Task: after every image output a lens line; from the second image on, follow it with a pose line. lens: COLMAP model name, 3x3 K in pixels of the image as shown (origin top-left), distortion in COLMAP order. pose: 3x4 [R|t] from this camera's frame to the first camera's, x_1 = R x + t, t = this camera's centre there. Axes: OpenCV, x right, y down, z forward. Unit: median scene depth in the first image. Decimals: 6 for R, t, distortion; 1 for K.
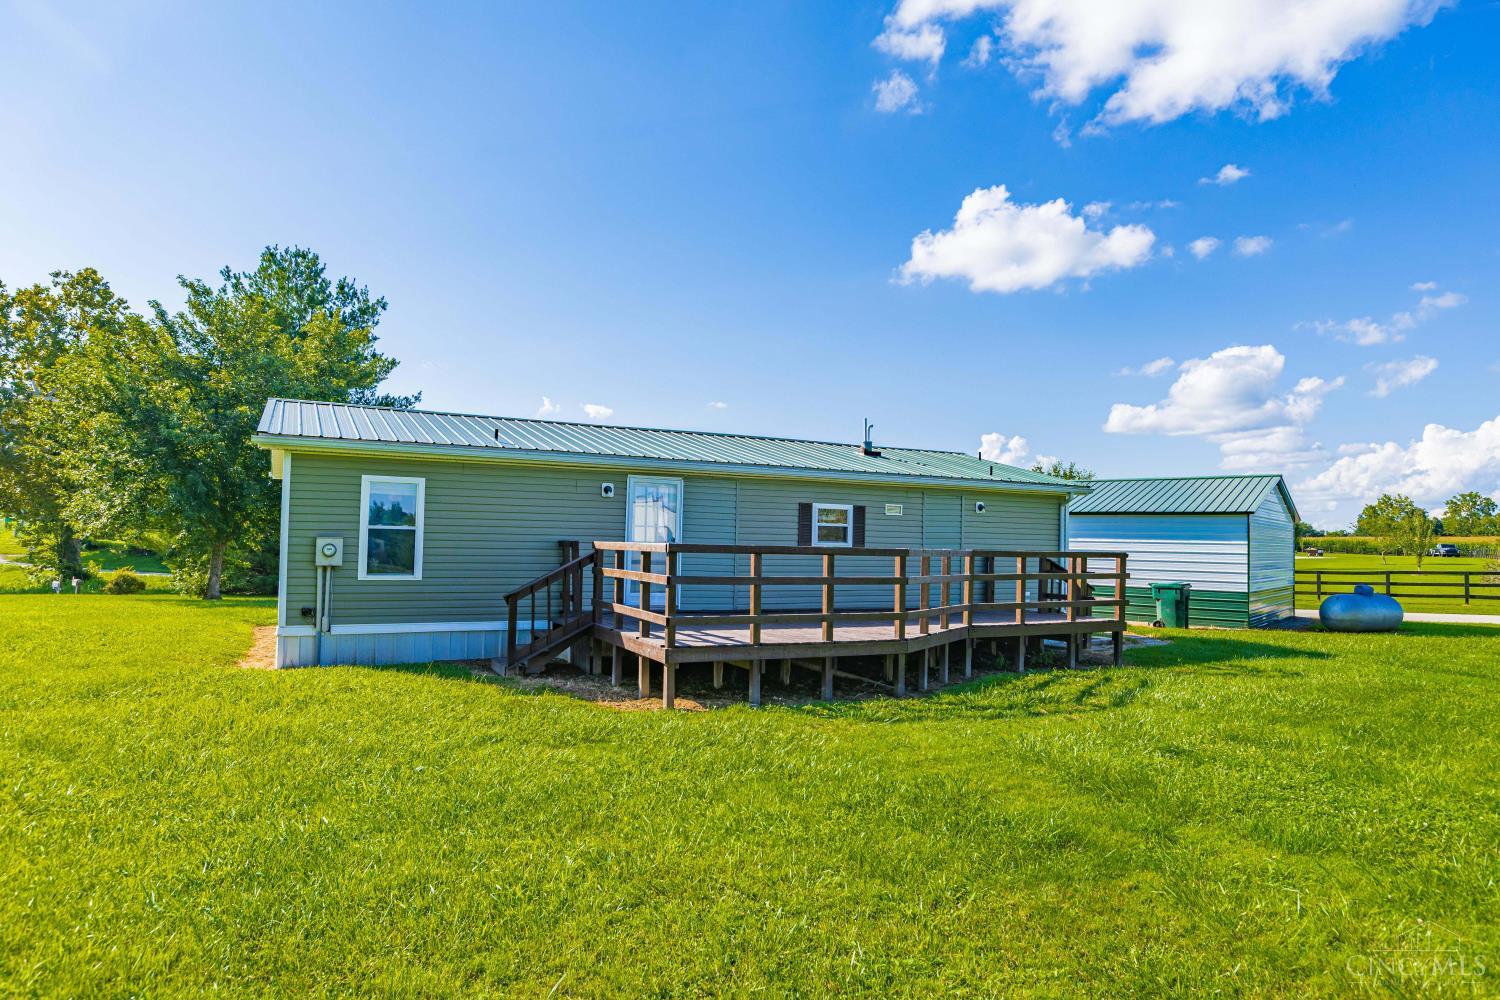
lens RADIAL K [[871.1, 0, 750.0], [0, 871.1, 500.0], [0, 0, 1]] dist [0.004315, -0.000808]
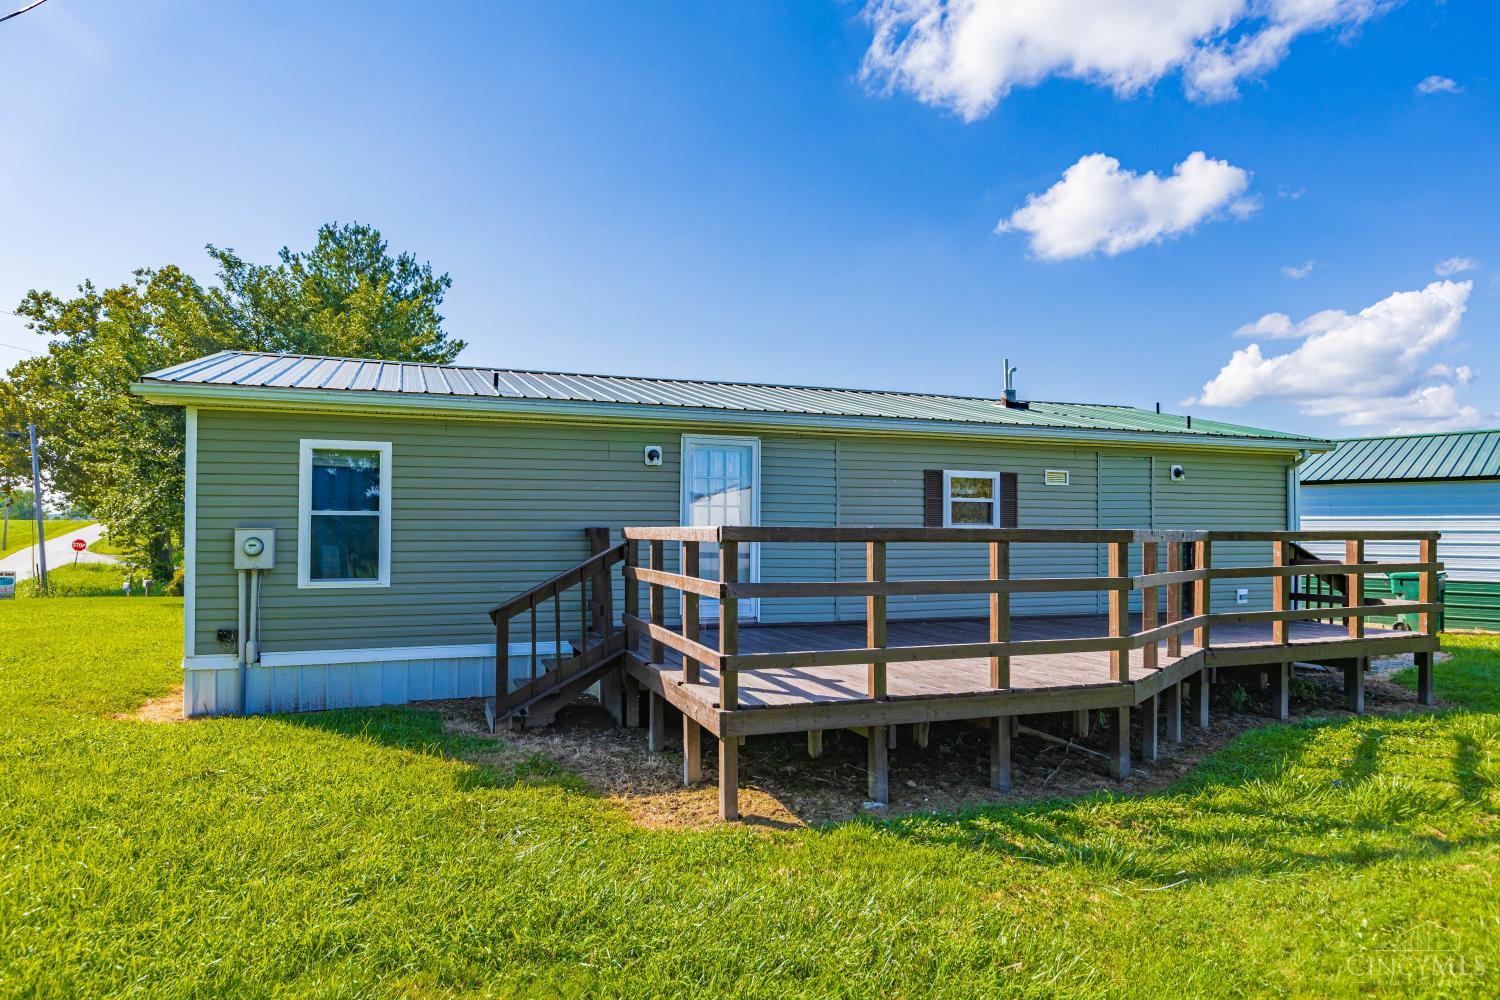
lens RADIAL K [[895.3, 0, 750.0], [0, 895.3, 500.0], [0, 0, 1]] dist [-0.002985, -0.000175]
pose [[0.993974, -0.021541, -0.107479, -0.008356], [0.022926, 0.999669, 0.011661, 0.018557], [0.107192, -0.014055, 0.994139, 0.295755]]
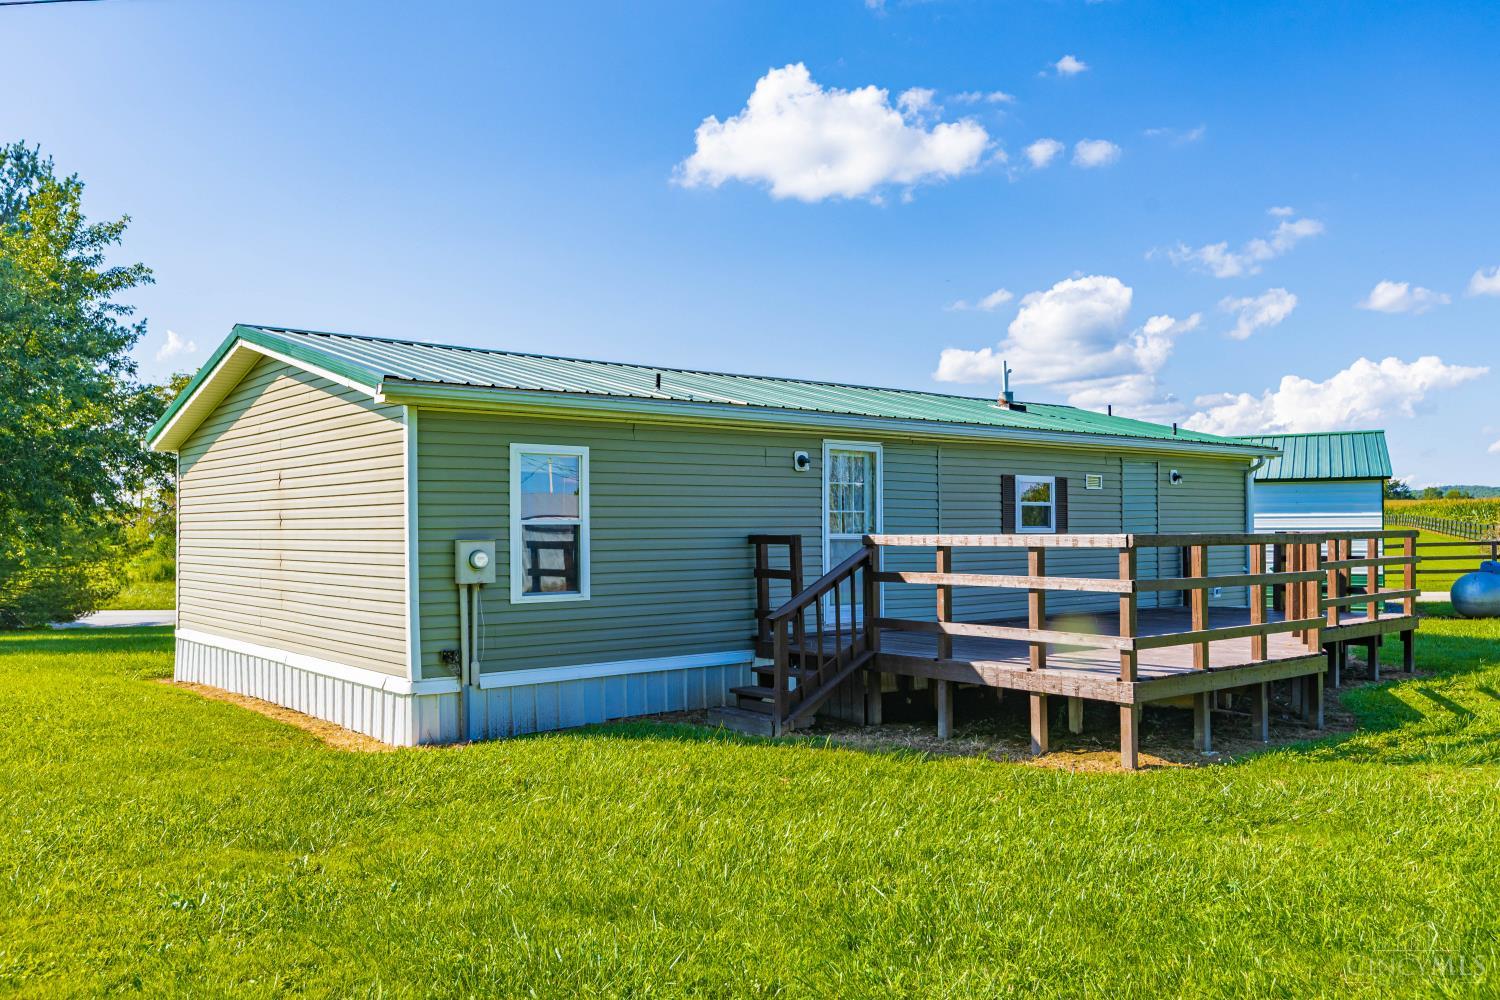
lens RADIAL K [[1156.8, 0, 750.0], [0, 1156.8, 500.0], [0, 0, 1]] dist [0.006061, -0.000726]
pose [[0.976393, -0.021677, 0.214910, -0.419049], [0.016260, 0.999505, 0.026943, -0.006234], [-0.215388, -0.022813, 0.976262, 0.103410]]
